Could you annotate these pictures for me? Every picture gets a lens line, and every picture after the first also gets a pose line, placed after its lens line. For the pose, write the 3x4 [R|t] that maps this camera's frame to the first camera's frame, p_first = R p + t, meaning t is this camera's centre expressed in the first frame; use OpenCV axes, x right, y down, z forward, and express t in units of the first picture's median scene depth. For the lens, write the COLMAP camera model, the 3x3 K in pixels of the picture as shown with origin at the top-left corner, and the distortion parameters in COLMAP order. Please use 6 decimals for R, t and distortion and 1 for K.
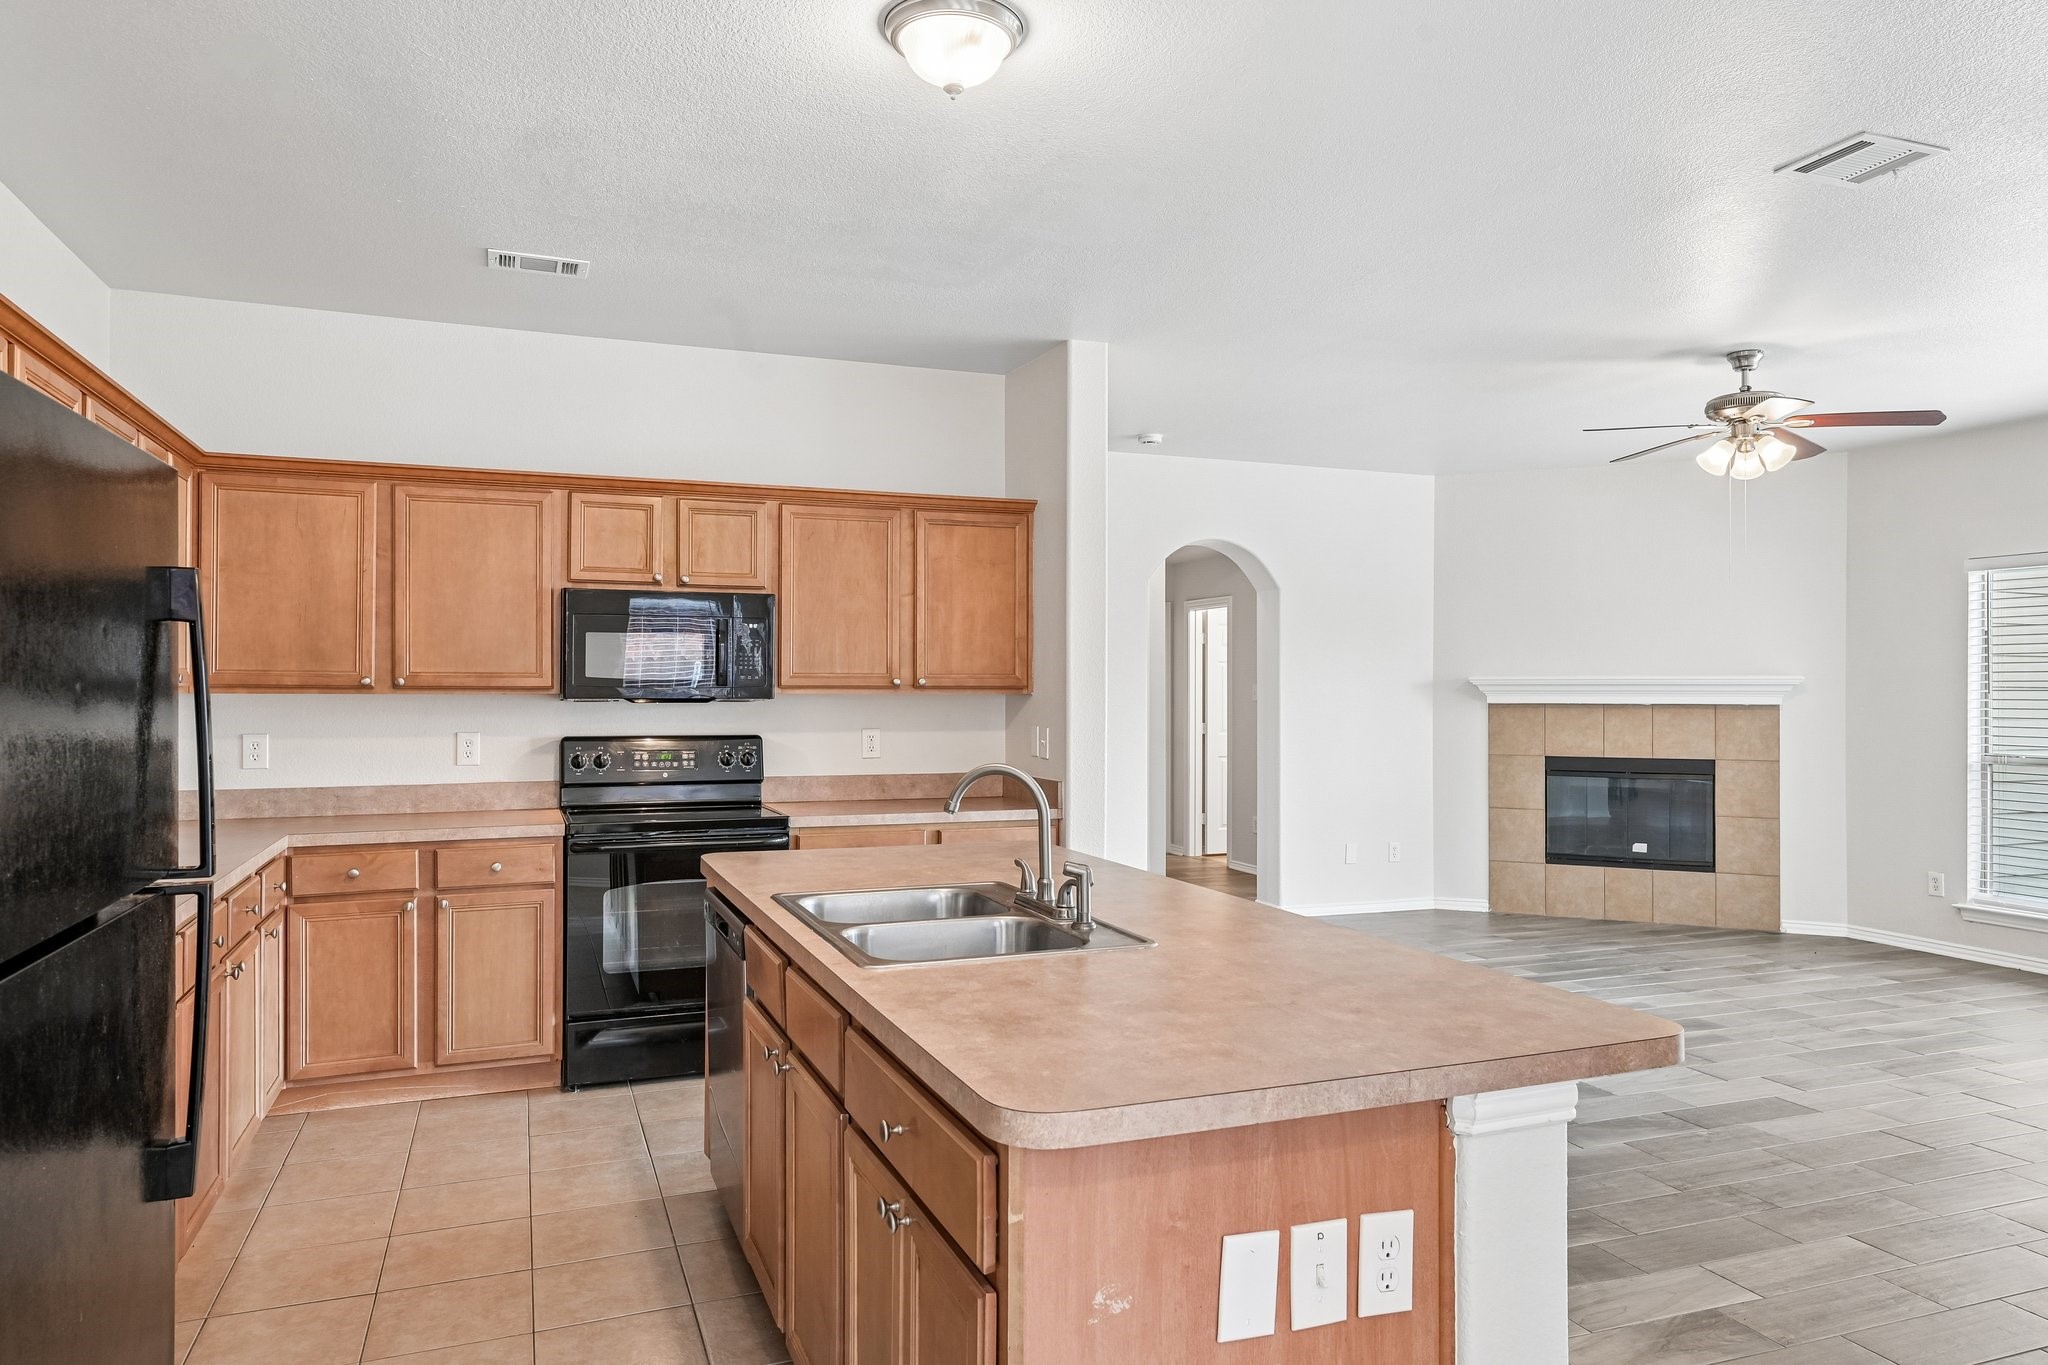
lens RADIAL K [[1308.7, 0, 1018.6], [0, 1308.7, 676.3], [0, 0, 1]] dist [0.000925, 0.004596]
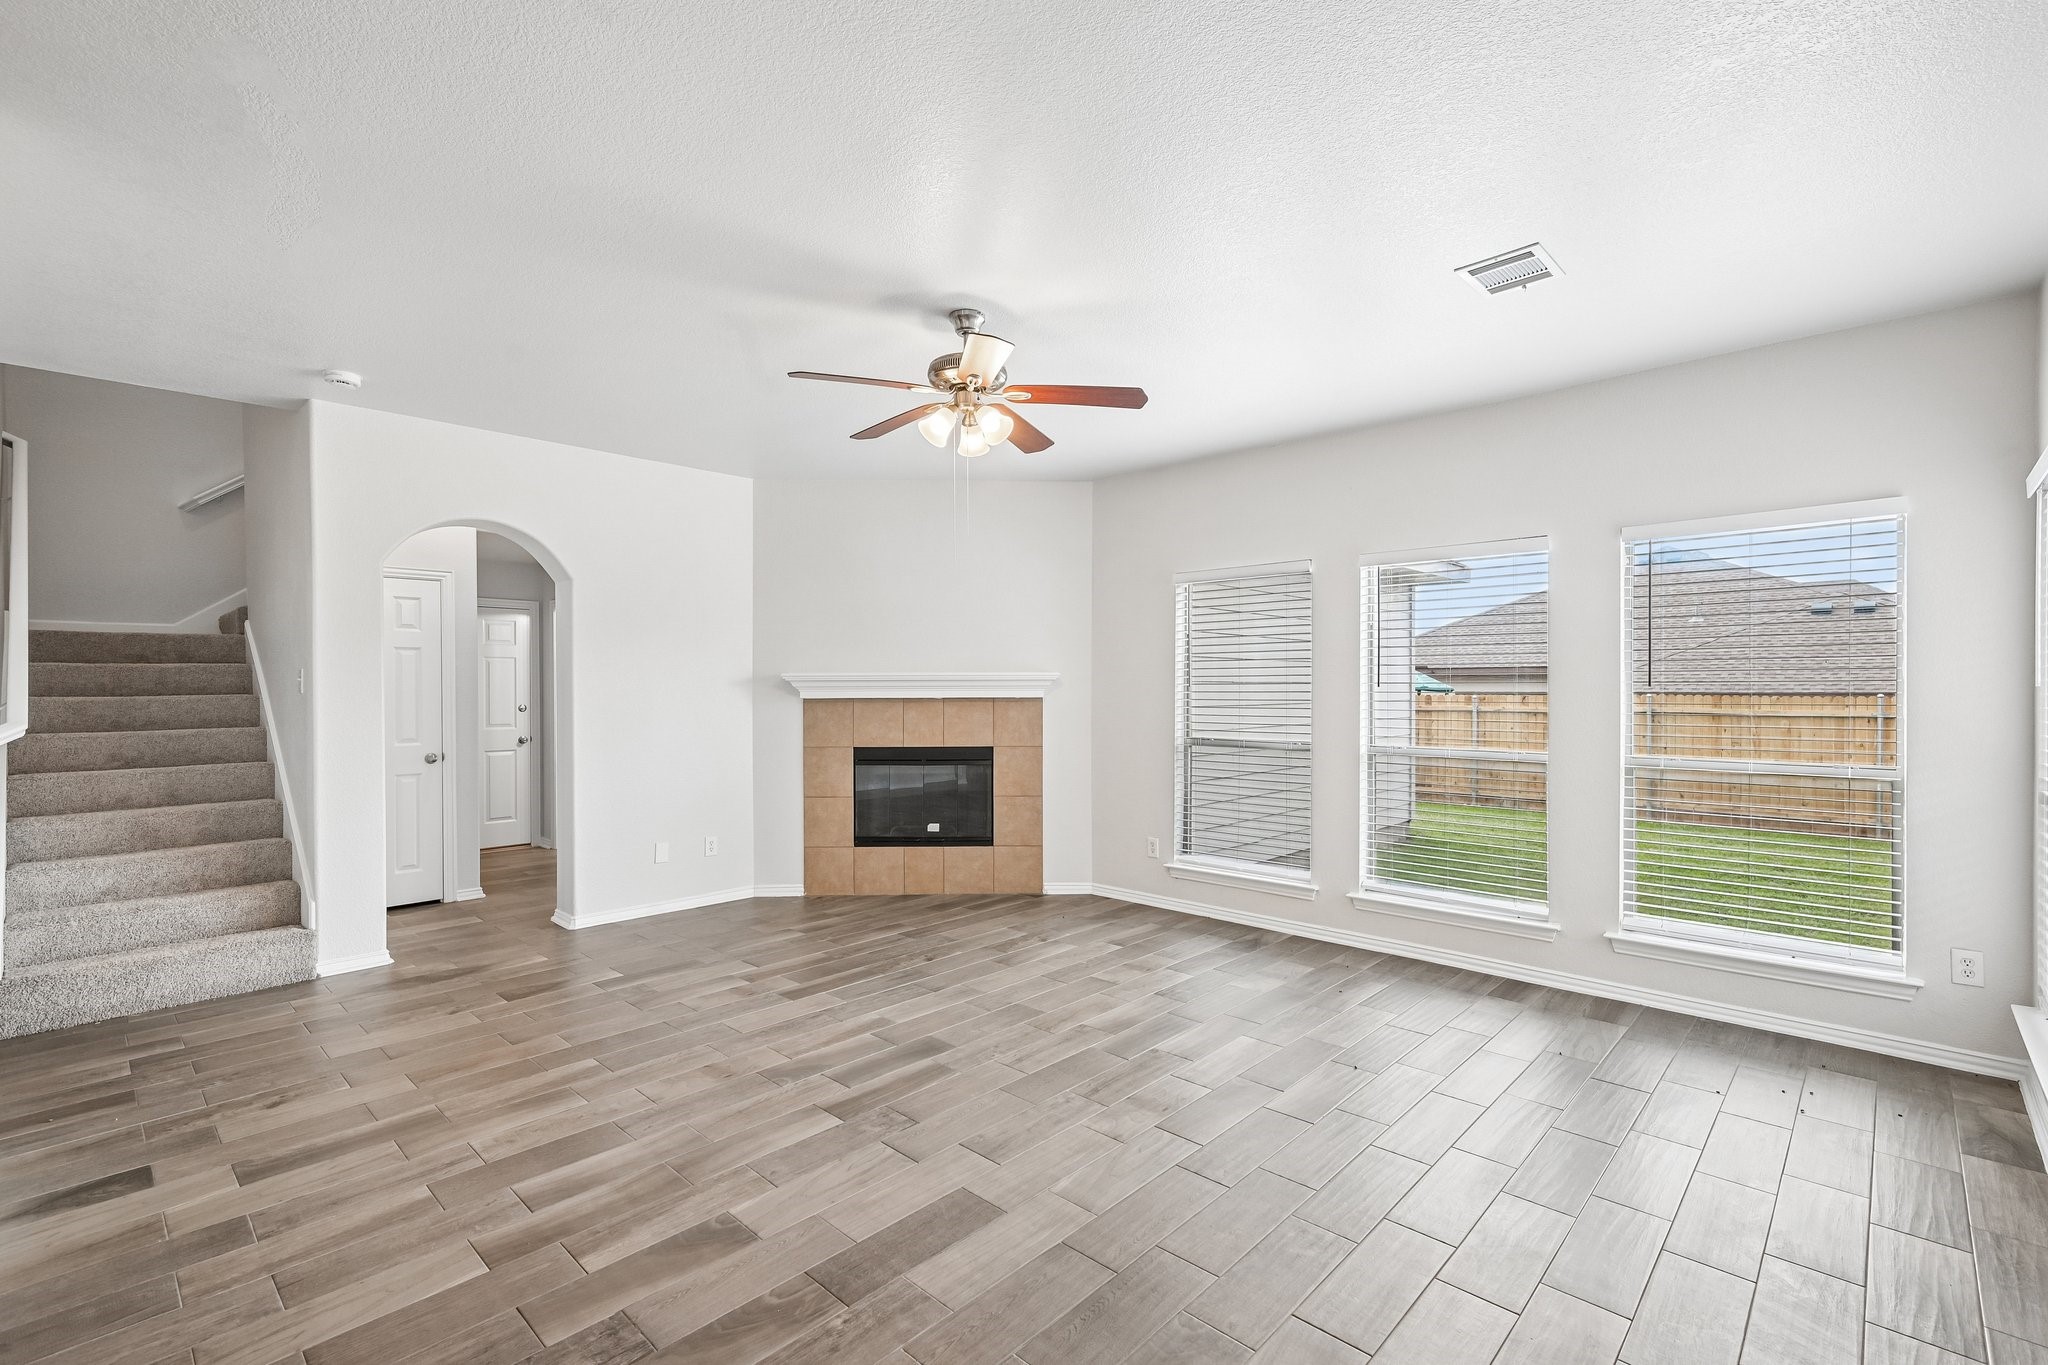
lens RADIAL K [[930.8, 0, 1024.9], [0, 930.8, 693.8], [0, 0, 1]] dist [0.000534, -0.000842]
pose [[0.898627, -0.008331, 0.438634, 0.204373], [0.000396, 0.999835, 0.018178, 0.003366], [-0.438713, -0.016161, 0.898482, 0.265984]]
